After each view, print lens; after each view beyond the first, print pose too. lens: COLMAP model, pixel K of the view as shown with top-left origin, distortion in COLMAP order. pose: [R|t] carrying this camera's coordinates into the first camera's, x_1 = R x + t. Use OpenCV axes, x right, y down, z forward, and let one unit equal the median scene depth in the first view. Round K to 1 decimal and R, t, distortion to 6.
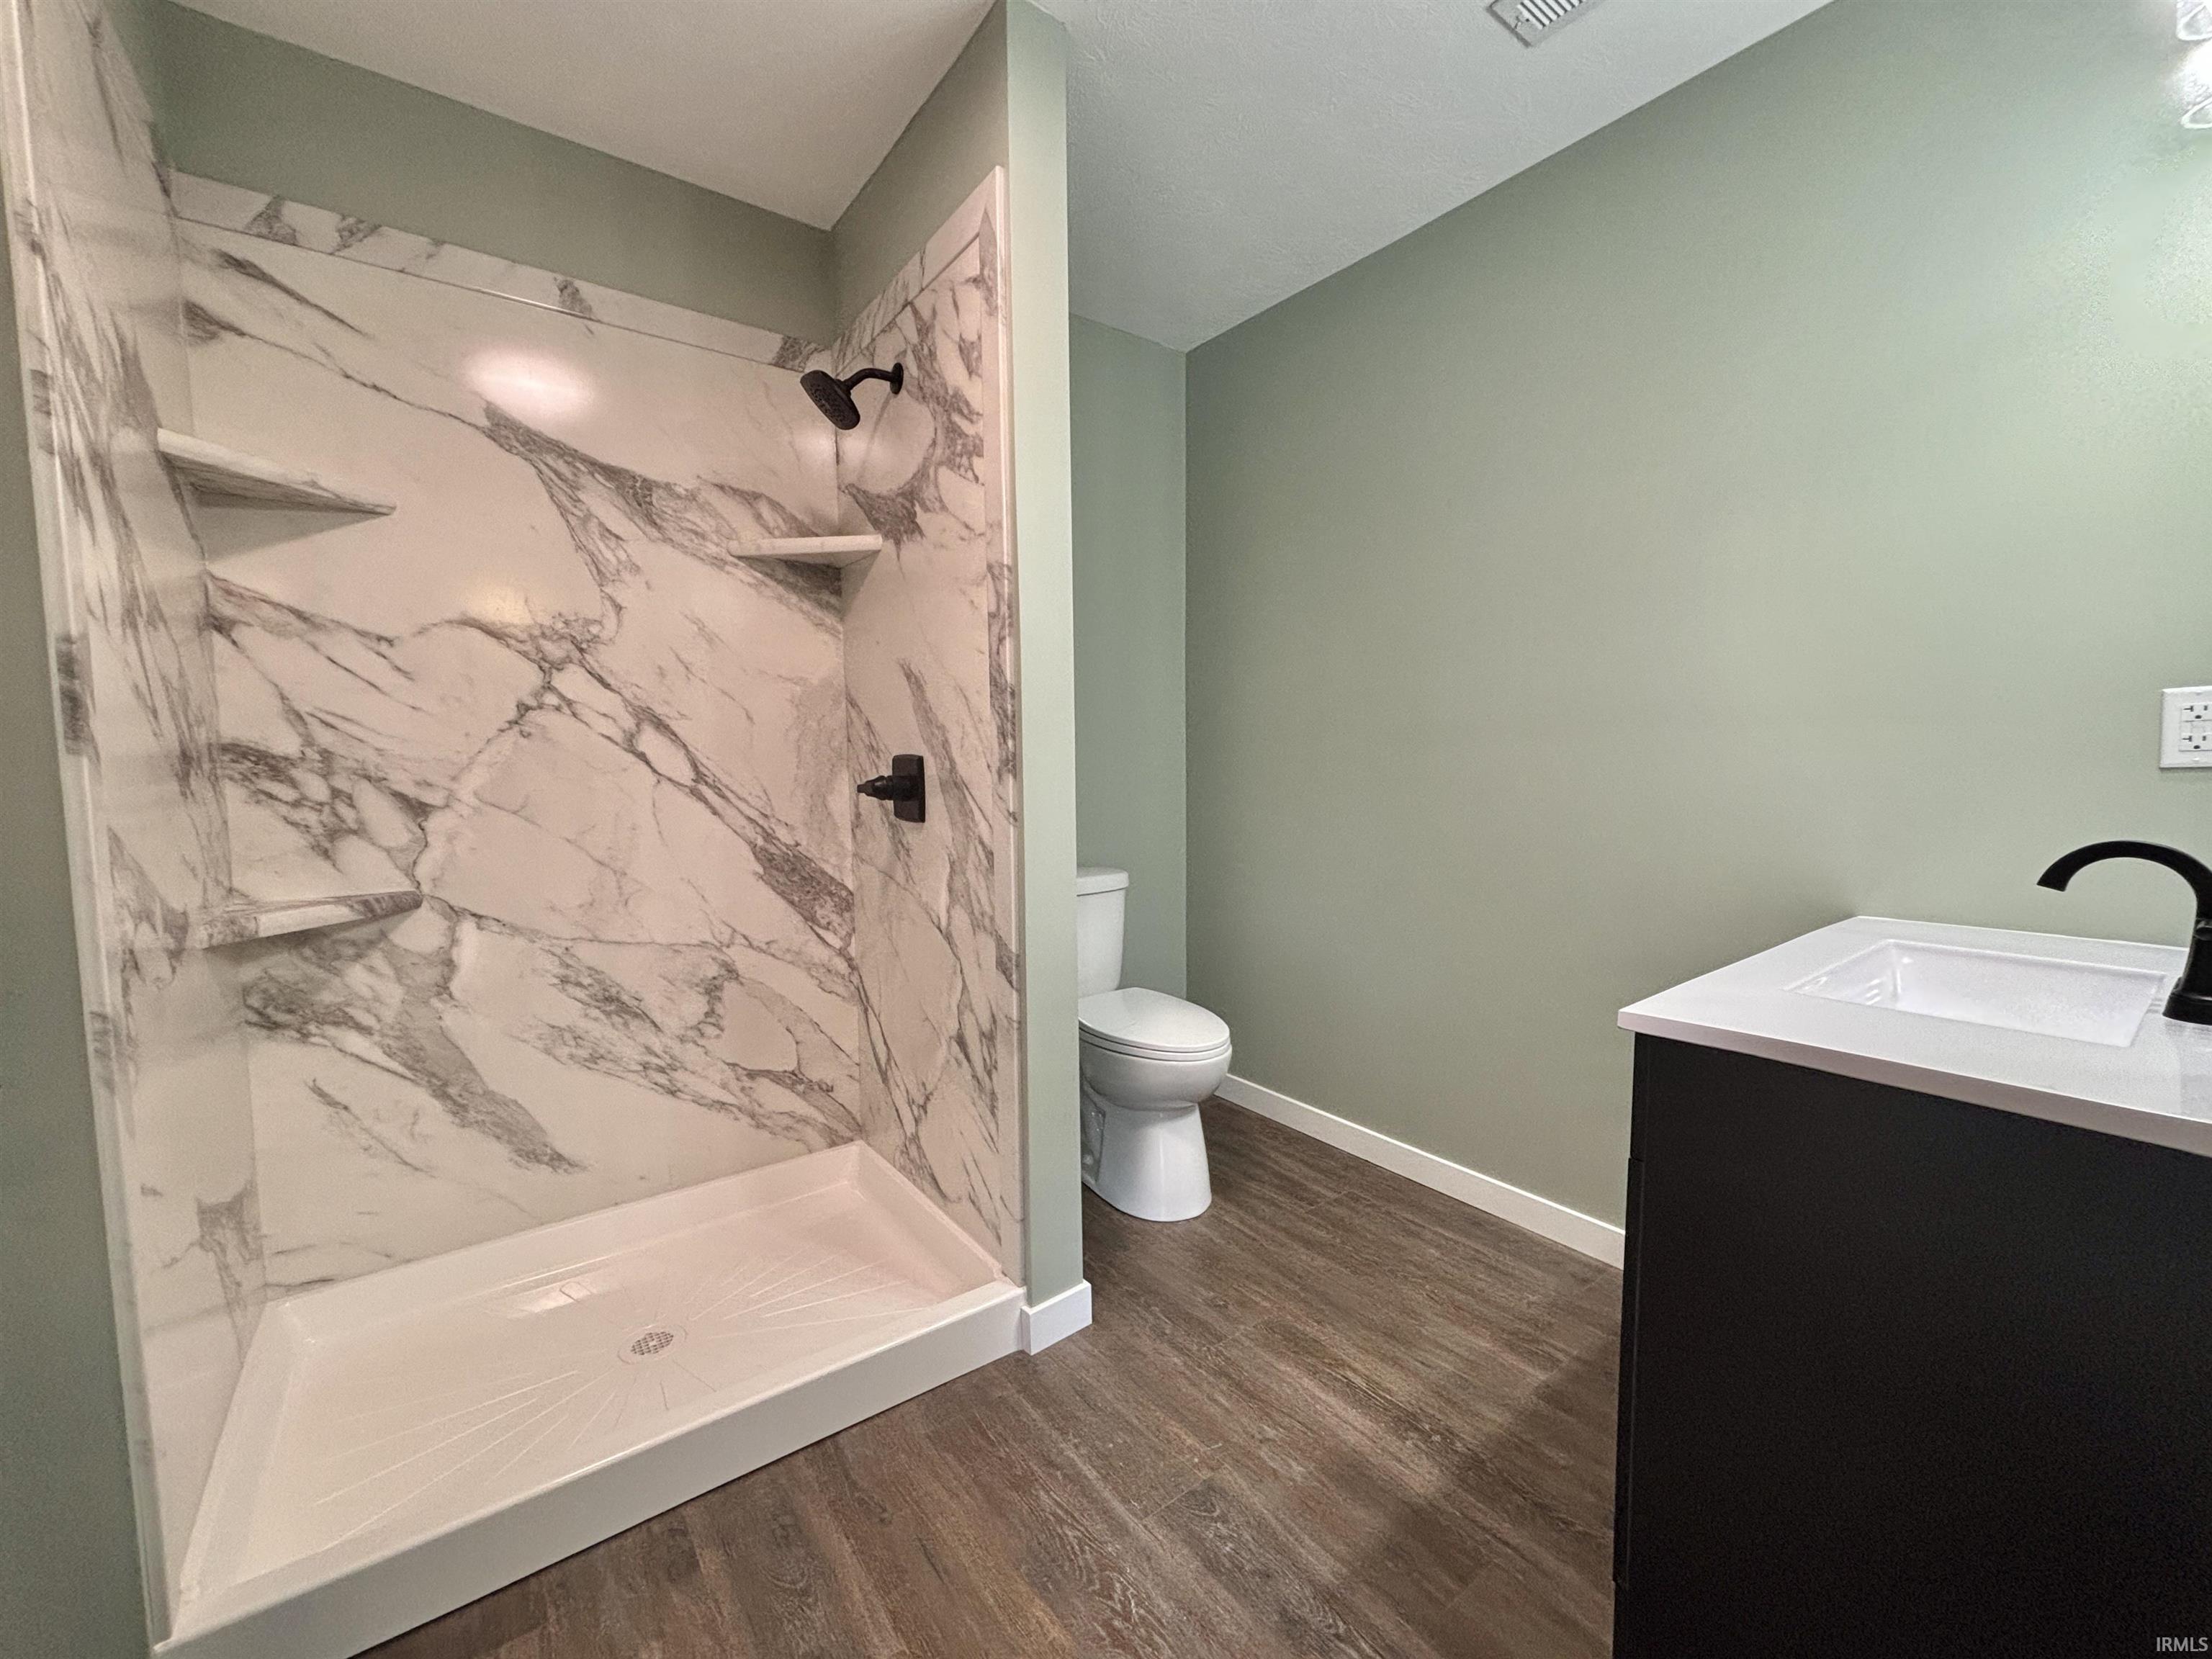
lens RADIAL K [[889.9, 0, 1157.6], [0, 889.9, 830.8], [0, 0, 1]] dist [0.038420, 0.000544]
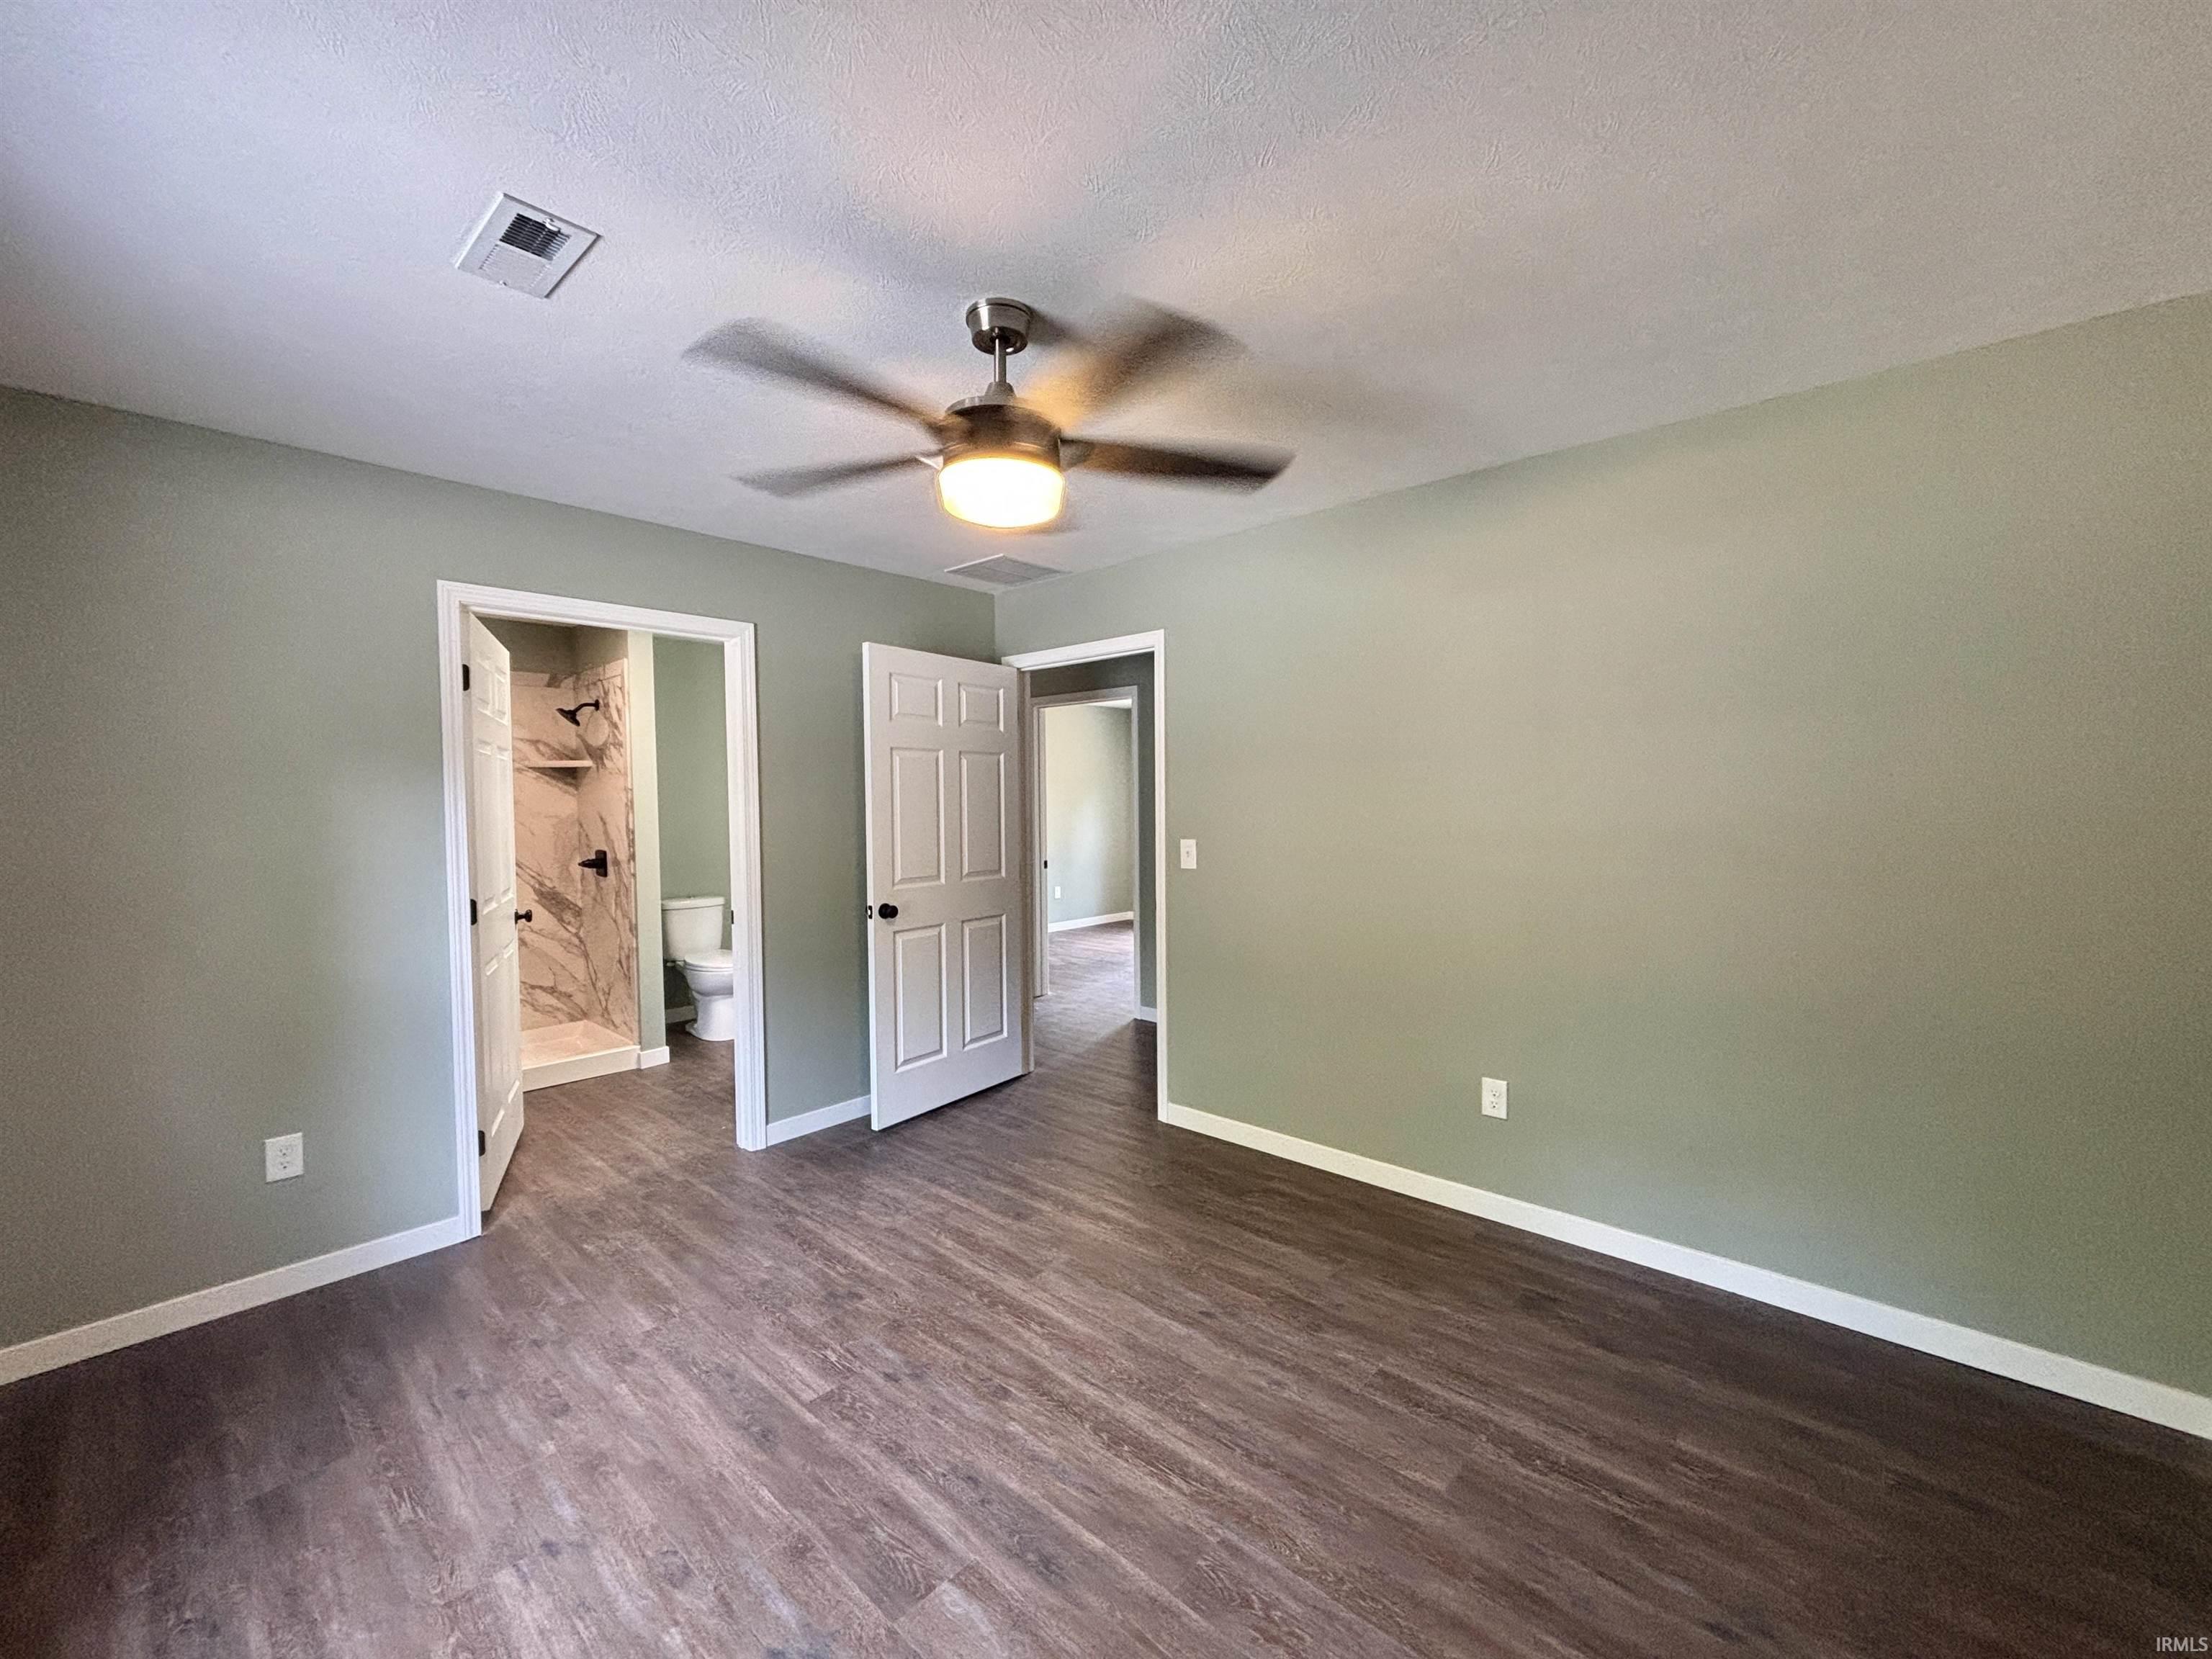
lens RADIAL K [[889.9, 0, 1096.0], [0, 889.9, 822.8], [0, 0, 1]] dist [0.038420, 0.000544]
pose [[0.992089, -0.017526, 0.124308, 0.743335], [0.023739, 0.998533, -0.048670, -0.005820], [-0.123273, 0.051236, 0.991049, -1.589171]]
